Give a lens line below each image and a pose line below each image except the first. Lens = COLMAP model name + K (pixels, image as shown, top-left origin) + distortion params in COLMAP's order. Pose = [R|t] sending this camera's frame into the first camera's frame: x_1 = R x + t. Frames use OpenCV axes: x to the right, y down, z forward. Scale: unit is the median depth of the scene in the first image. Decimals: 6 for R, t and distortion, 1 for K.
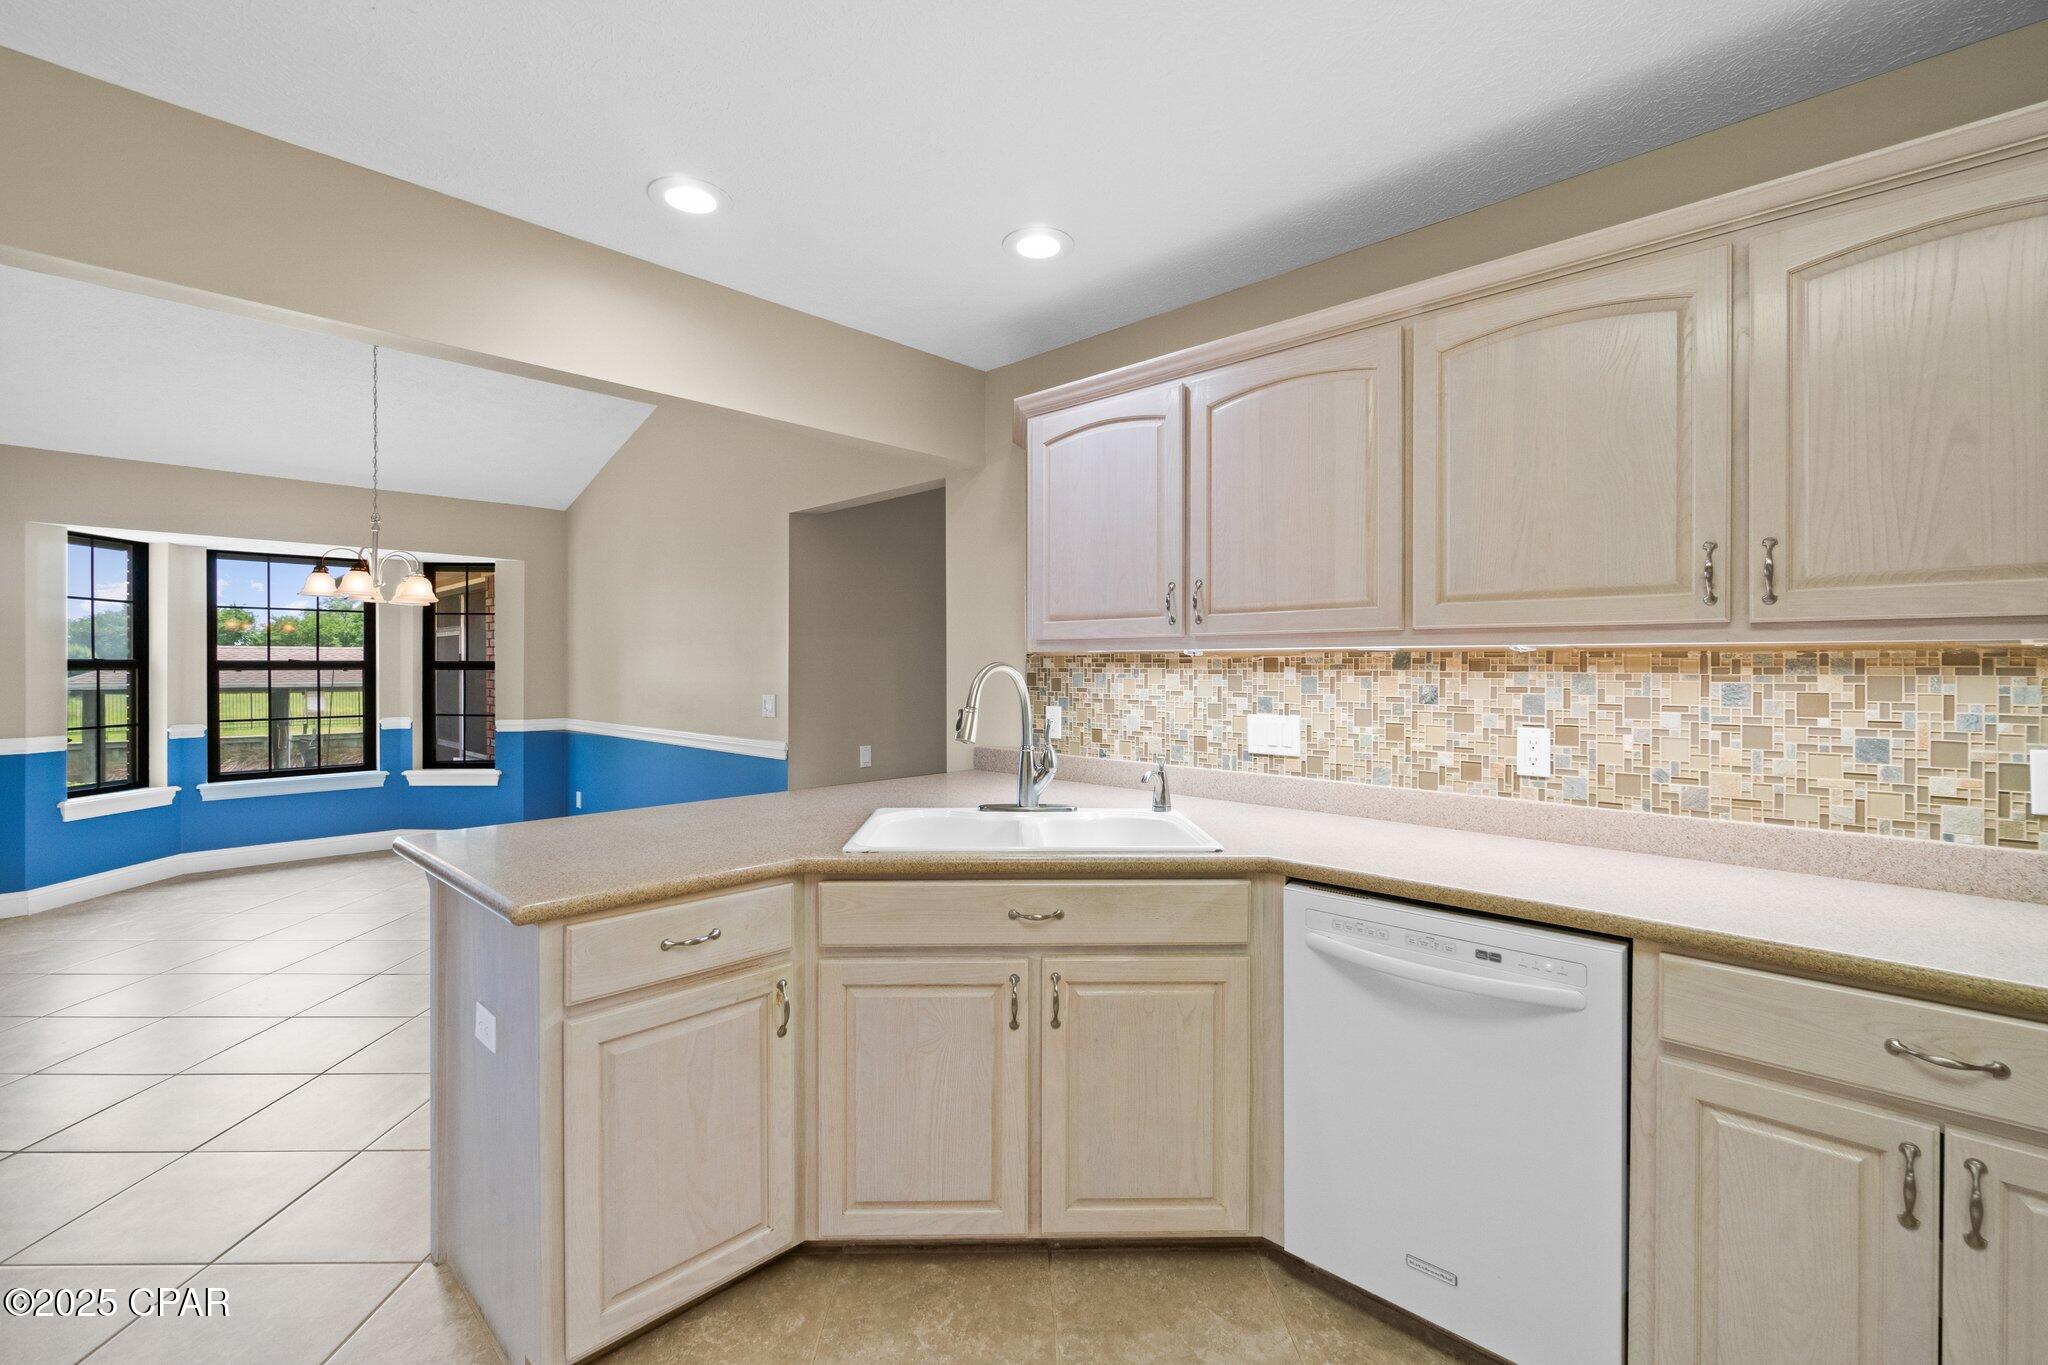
lens RADIAL K [[891.1, 0, 1023.7], [0, 891.1, 668.0], [0, 0, 1]] dist [-0.000006, -0.000278]
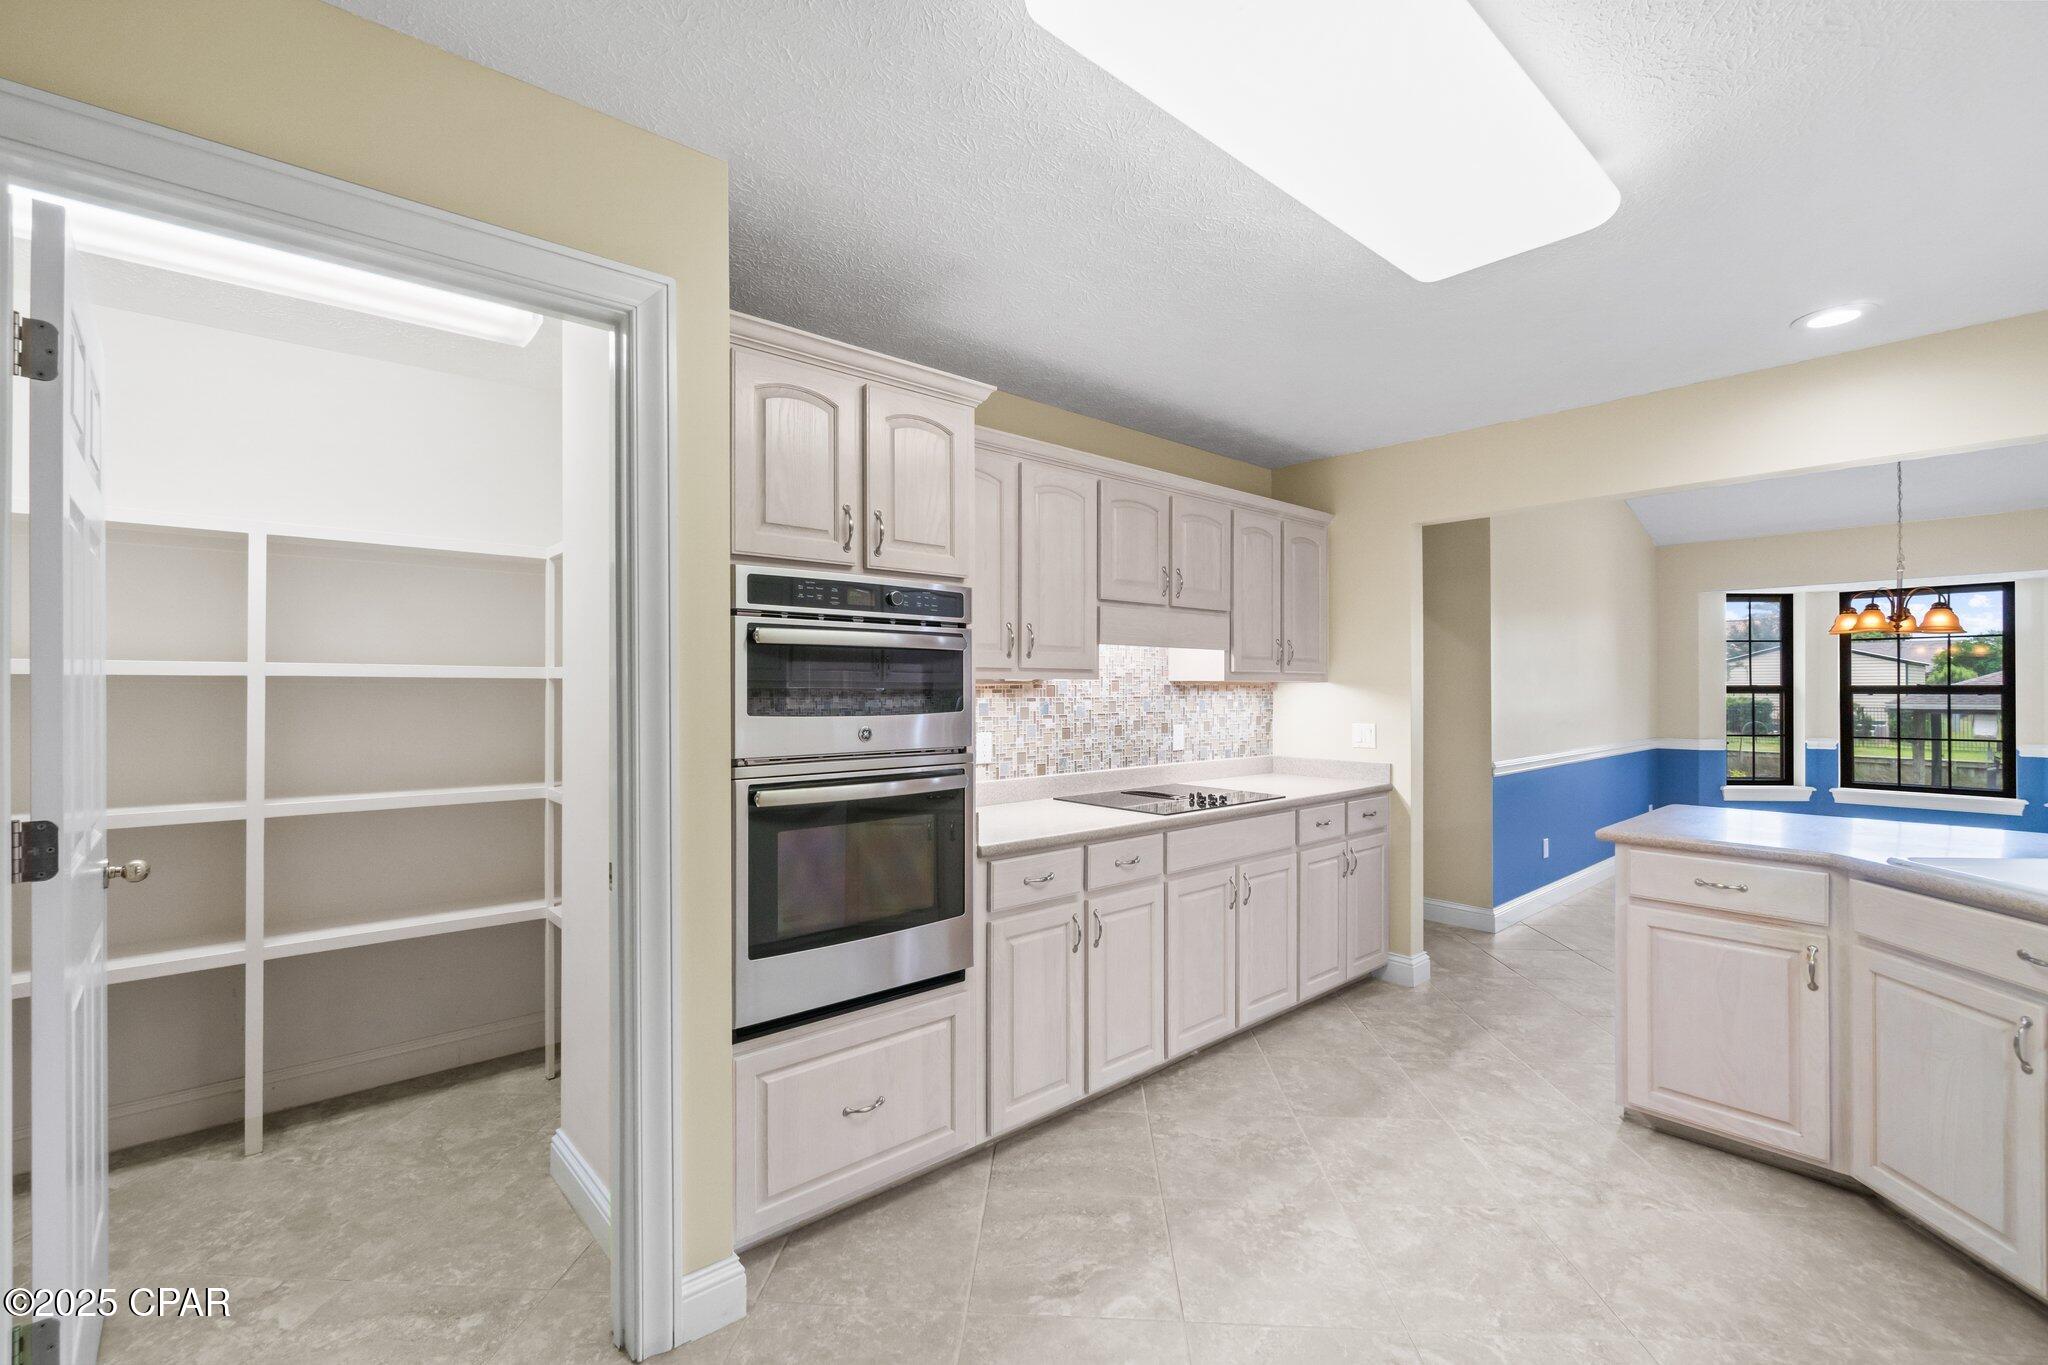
lens RADIAL K [[891.1, 0, 1020.4], [0, 891.1, 684.2], [0, 0, 1]] dist [-0.000006, -0.000278]
pose [[-0.071117, -0.002224, -0.997466, 0.367523], [-0.002214, 0.999995, -0.002072, -0.005686], [0.997466, 0.002061, -0.071122, -0.011445]]
